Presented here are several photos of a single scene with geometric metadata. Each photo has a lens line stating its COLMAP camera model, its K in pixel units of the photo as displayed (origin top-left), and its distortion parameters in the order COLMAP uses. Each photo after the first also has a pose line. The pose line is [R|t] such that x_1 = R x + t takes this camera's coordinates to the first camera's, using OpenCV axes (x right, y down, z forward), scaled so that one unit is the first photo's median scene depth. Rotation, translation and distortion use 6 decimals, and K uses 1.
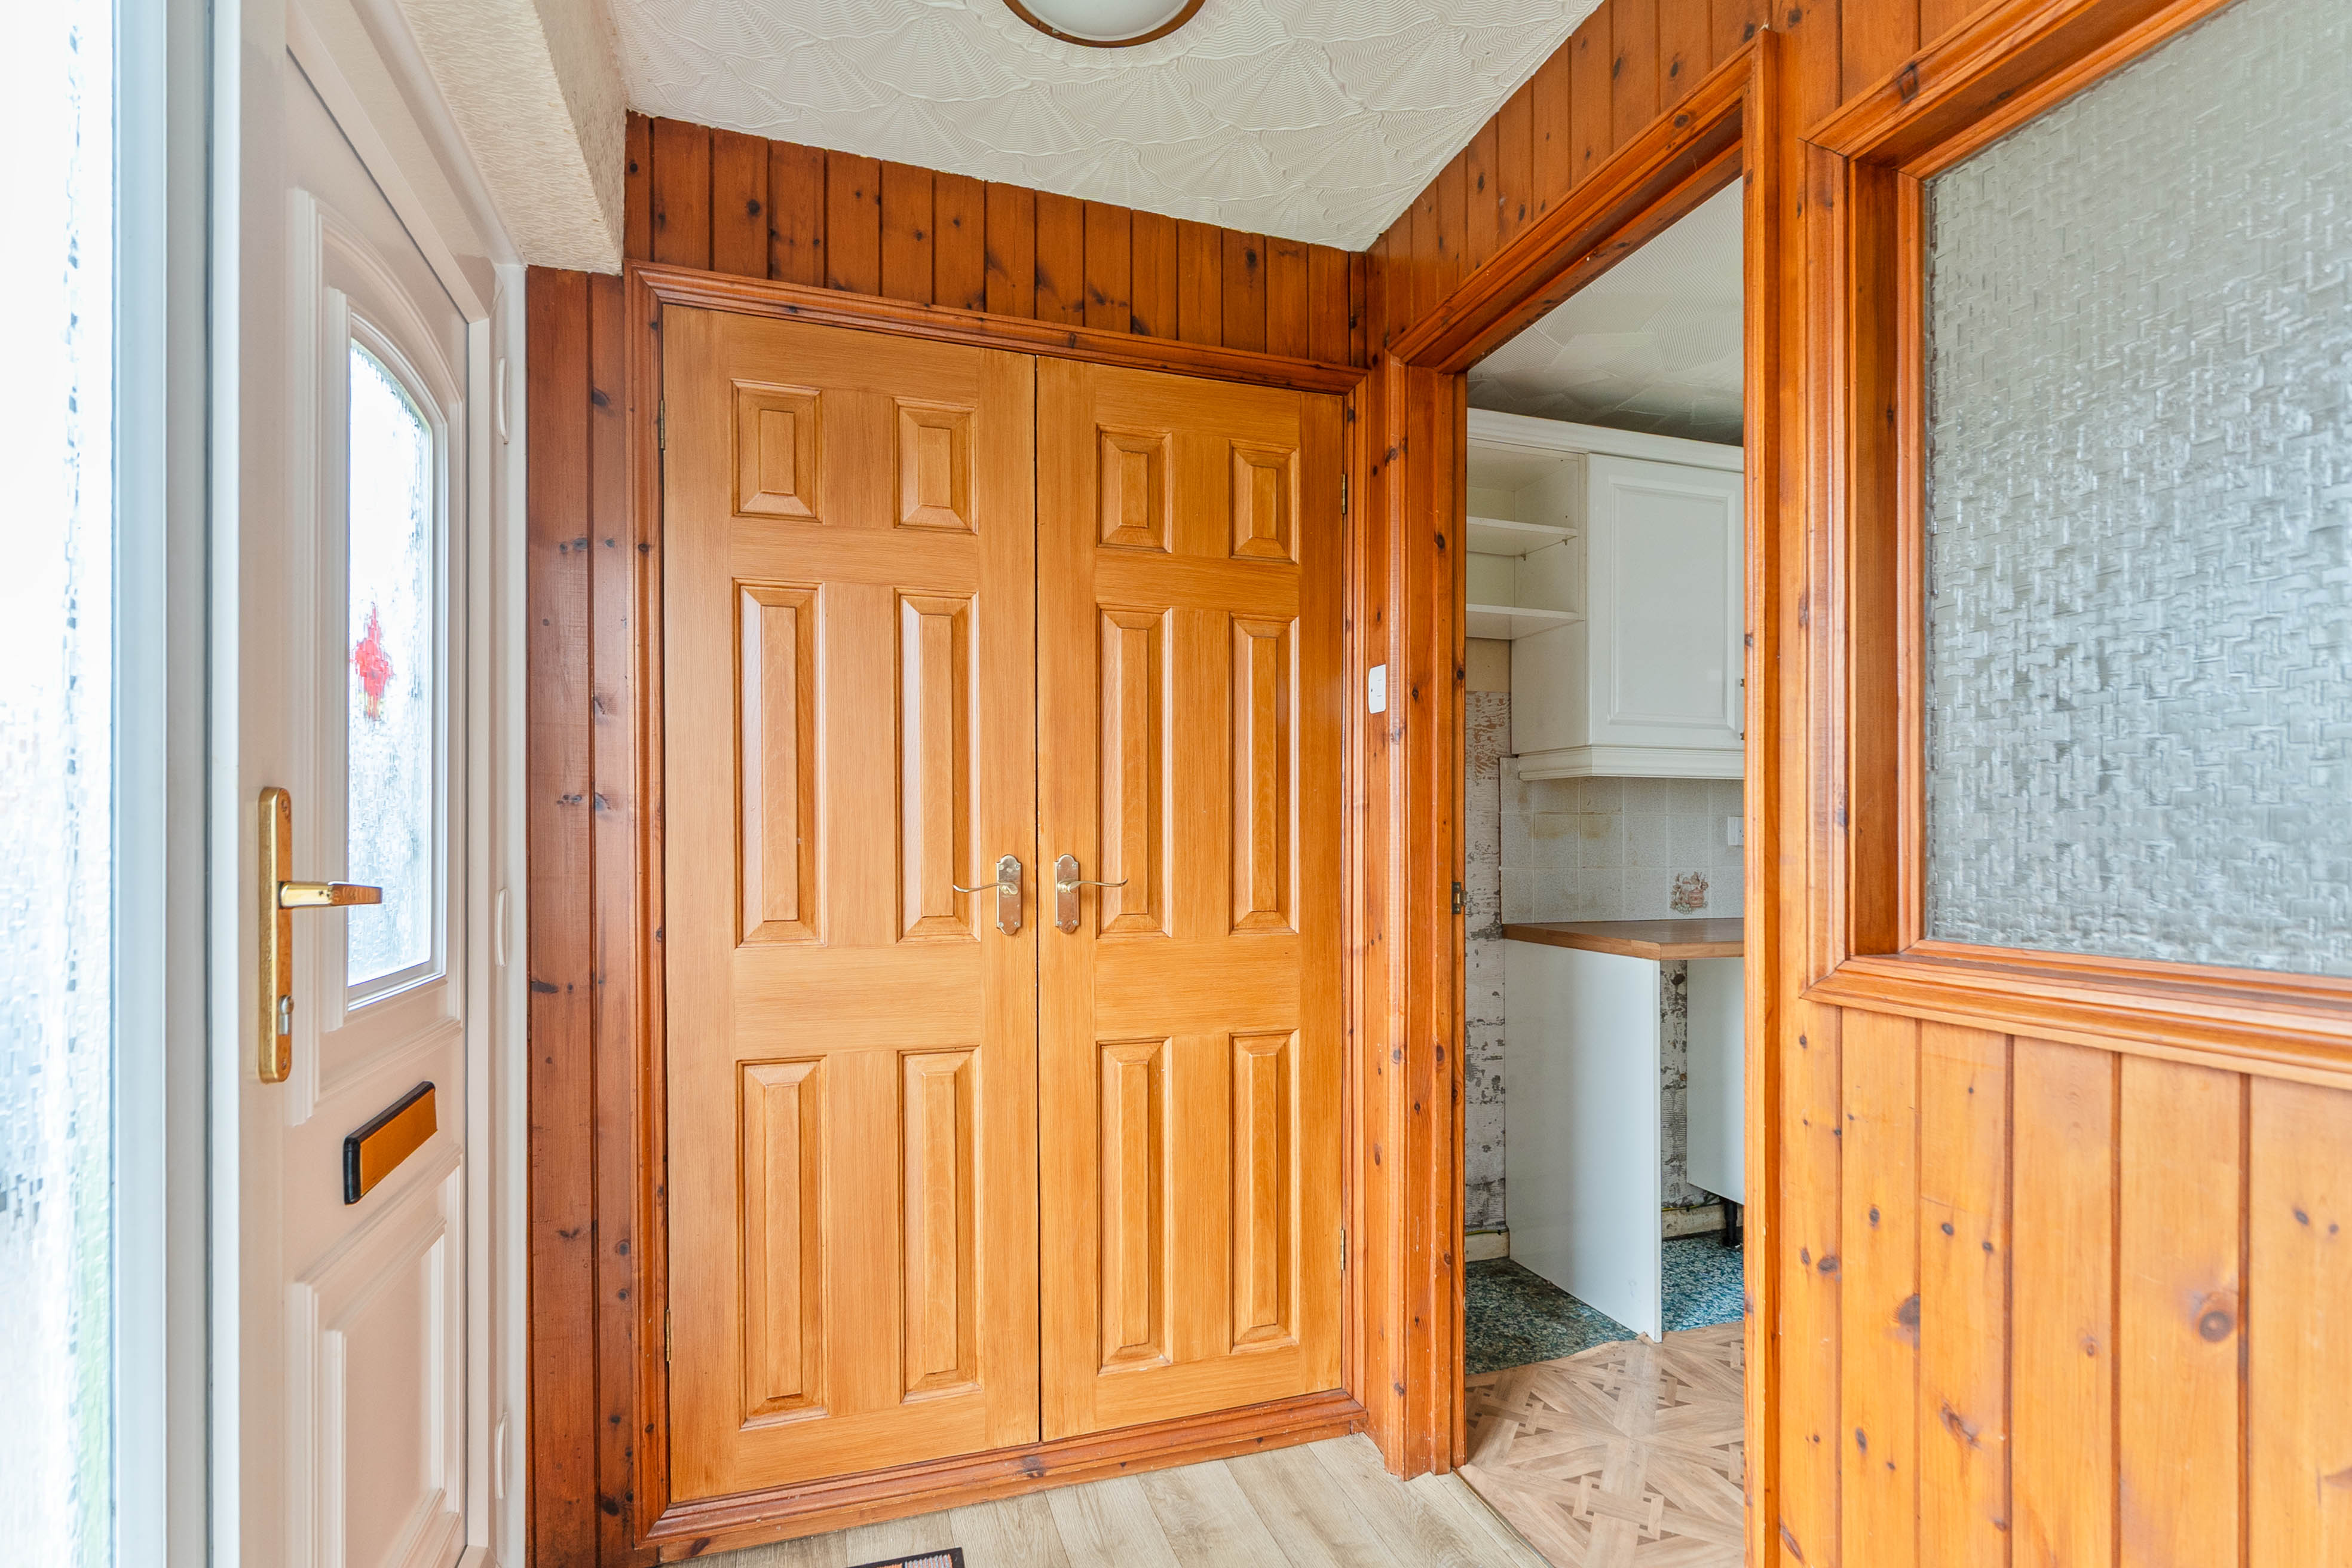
lens RADIAL K [[1134.5, 0, 1191.9], [0, 1134.5, 843.1], [0, 0, 1]] dist [0.001289, -0.000420]
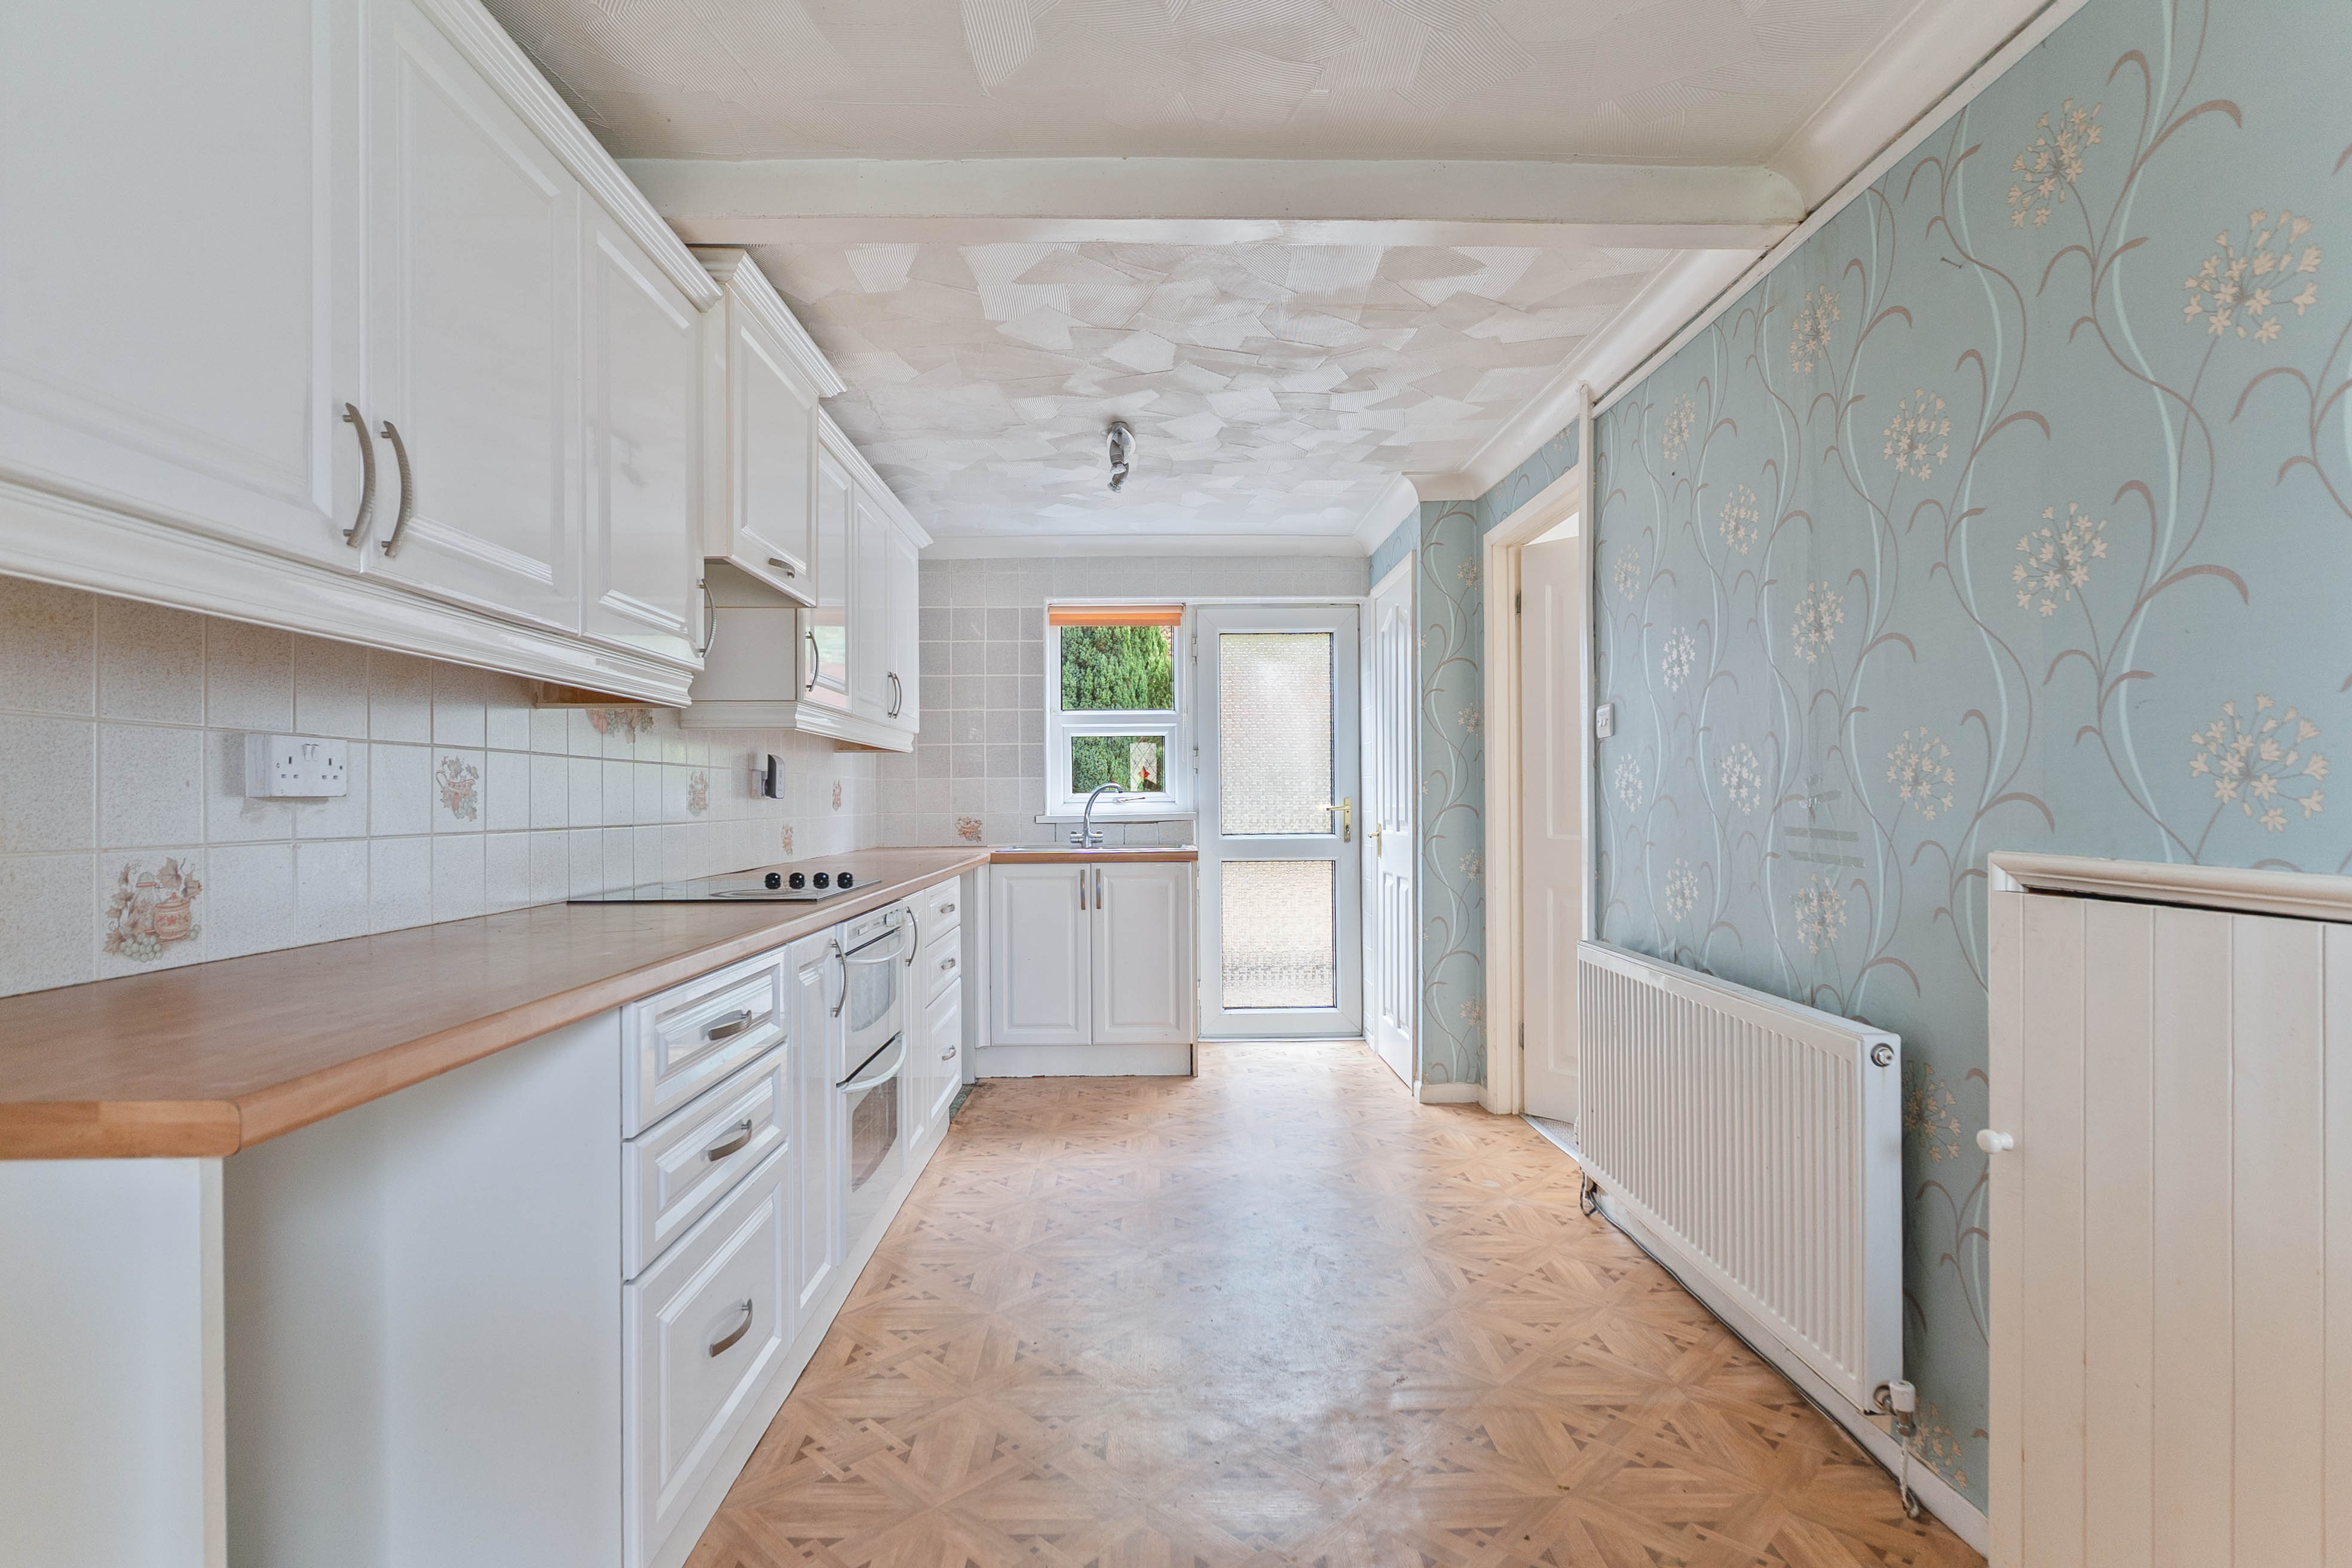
lens RADIAL K [[1134.5, 0, 1176.5], [0, 1134.5, 798.8], [0, 0, 1]] dist [0.001289, -0.000420]
pose [[0.302335, -0.002663, 0.953198, 0.426118], [0.009129, 0.999958, -0.000102, 0.018722], [-0.953158, 0.008733, 0.302346, 1.436531]]
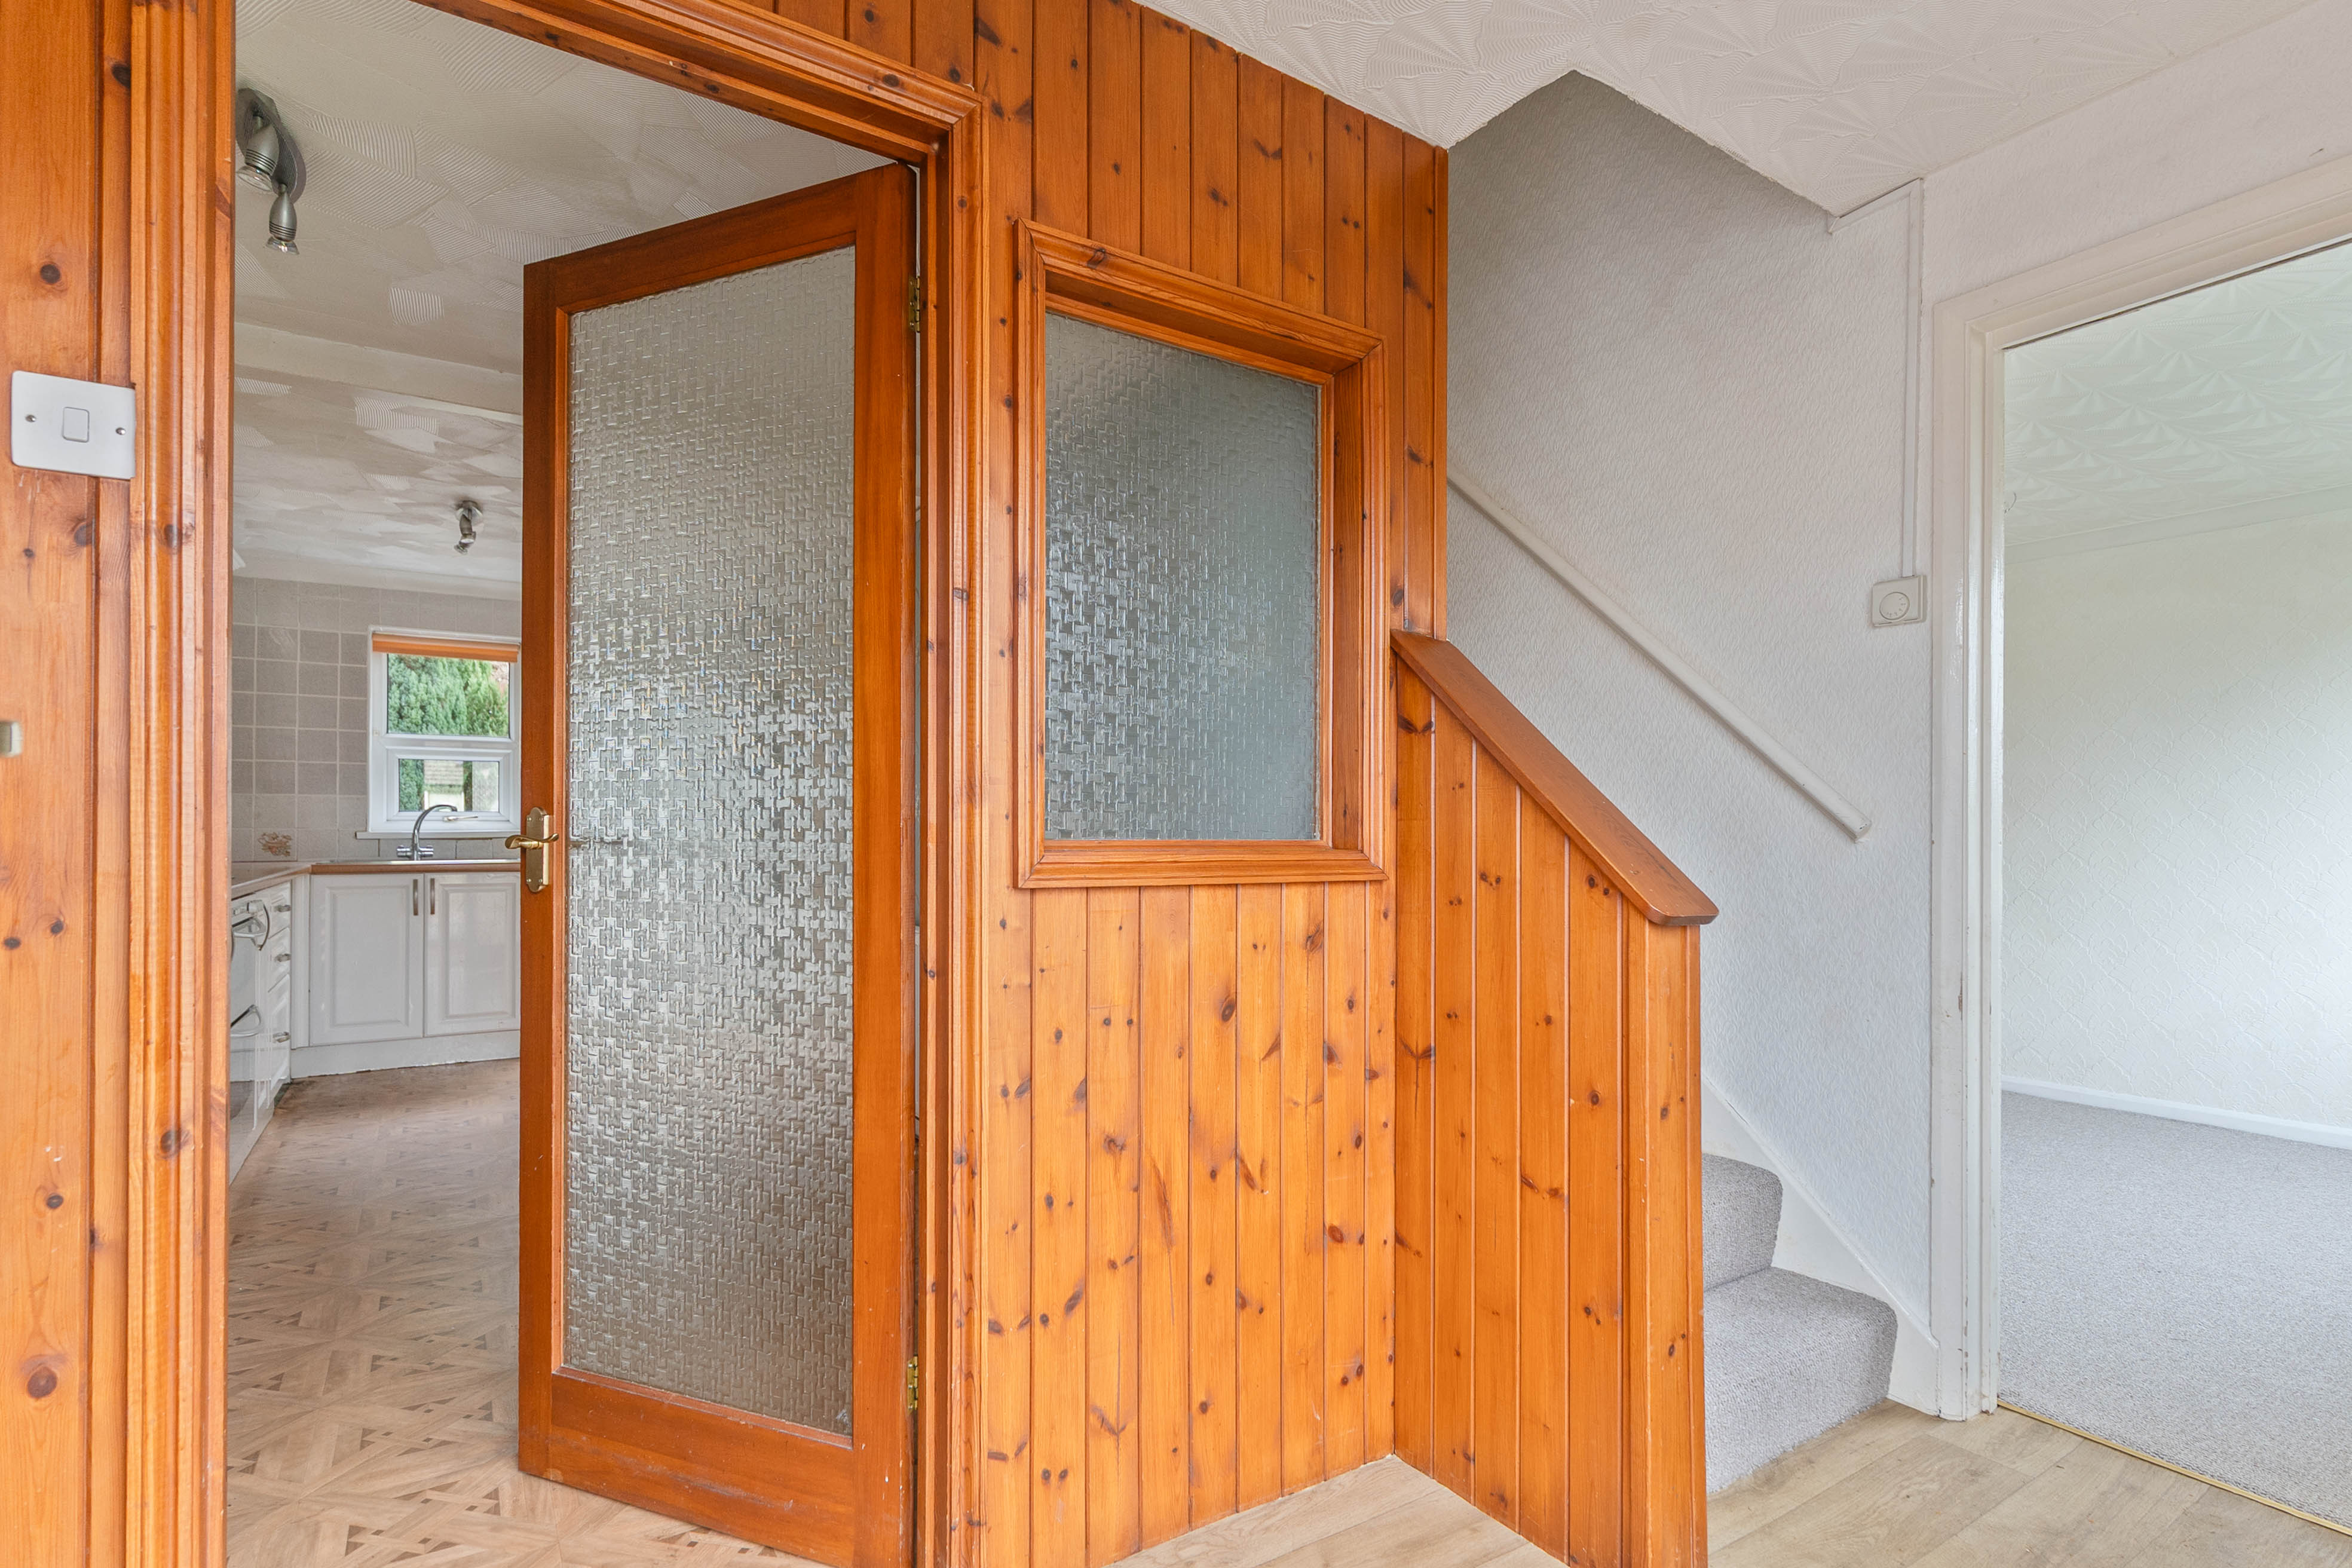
lens RADIAL K [[1134.5, 0, 1185.7], [0, 1134.5, 834.7], [0, 0, 1]] dist [0.001289, -0.000420]
pose [[-0.245359, -0.002077, 0.969430, -0.777568], [-0.000700, 0.999998, 0.001965, 0.075880], [-0.969432, -0.000196, -0.245360, 1.164142]]
